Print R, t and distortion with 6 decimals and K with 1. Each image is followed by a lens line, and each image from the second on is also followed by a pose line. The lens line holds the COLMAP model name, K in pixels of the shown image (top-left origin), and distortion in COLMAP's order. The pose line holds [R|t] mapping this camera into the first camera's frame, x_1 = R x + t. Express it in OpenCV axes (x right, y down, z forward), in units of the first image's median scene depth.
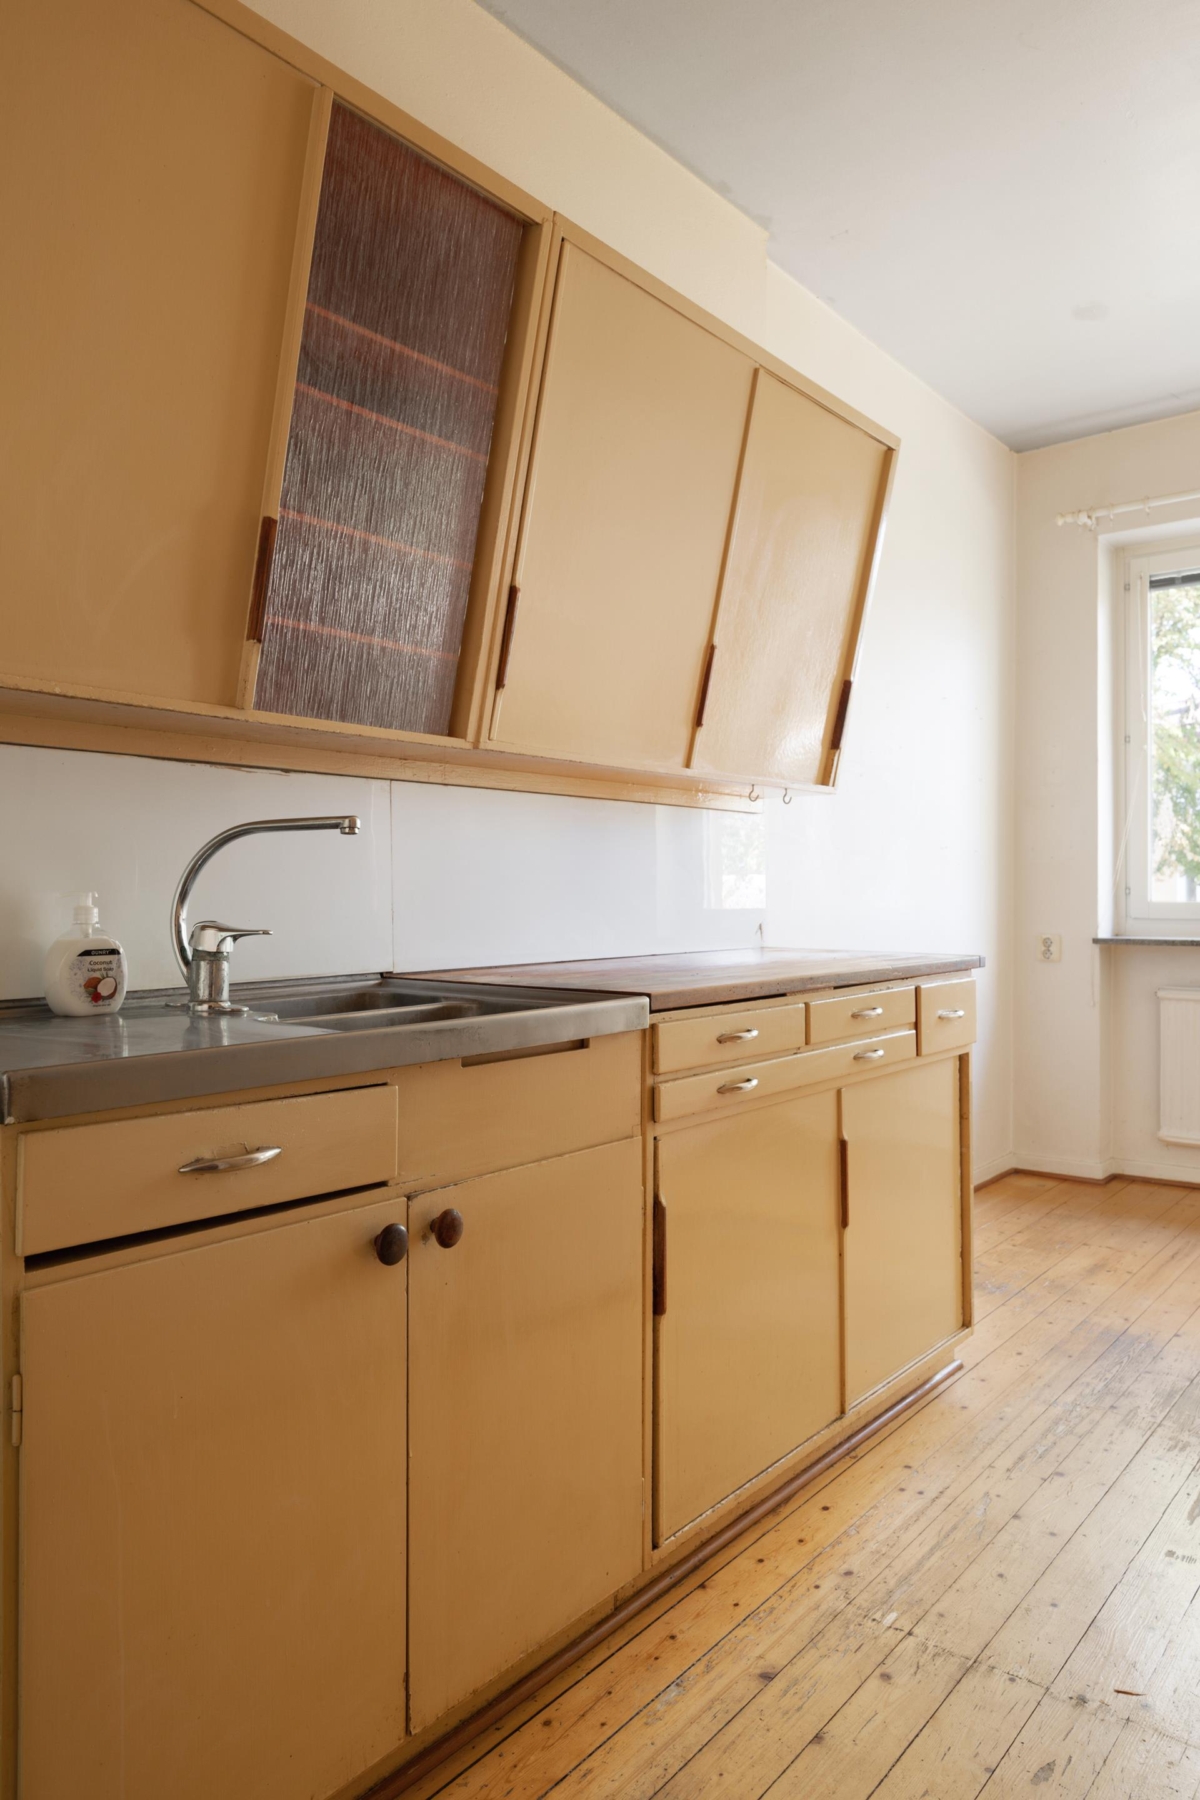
lens RADIAL K [[1219.6, 0, 600.0], [0, 1219.6, 900.0], [0, 0, 1]] dist [0.005621, 0.000776]
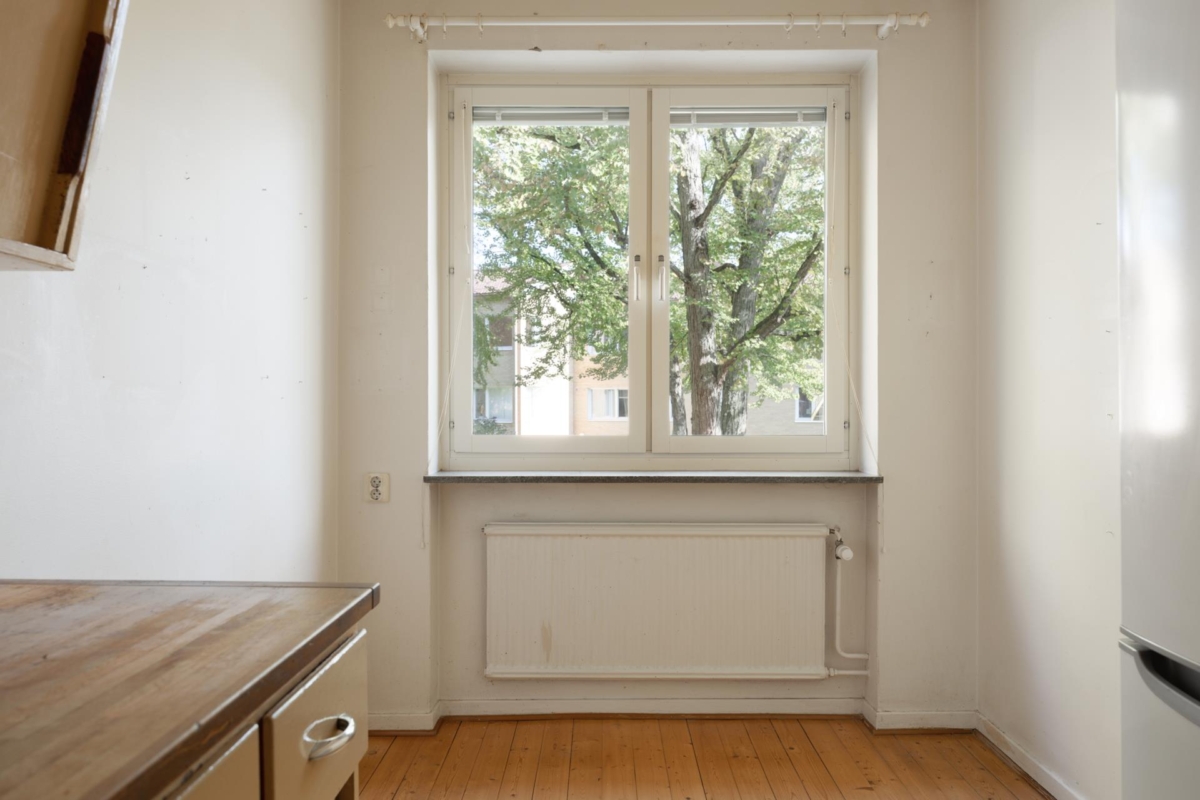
lens RADIAL K [[873.3, 0, 600.0], [0, 873.3, 400.0], [0, 0, 1]] dist [0.009460, 0.001255]
pose [[0.784327, 0.001545, 0.620346, 0.092097], [0.007990, 0.999889, -0.012592, -0.018280], [-0.620296, 0.014833, 0.784227, 0.386608]]
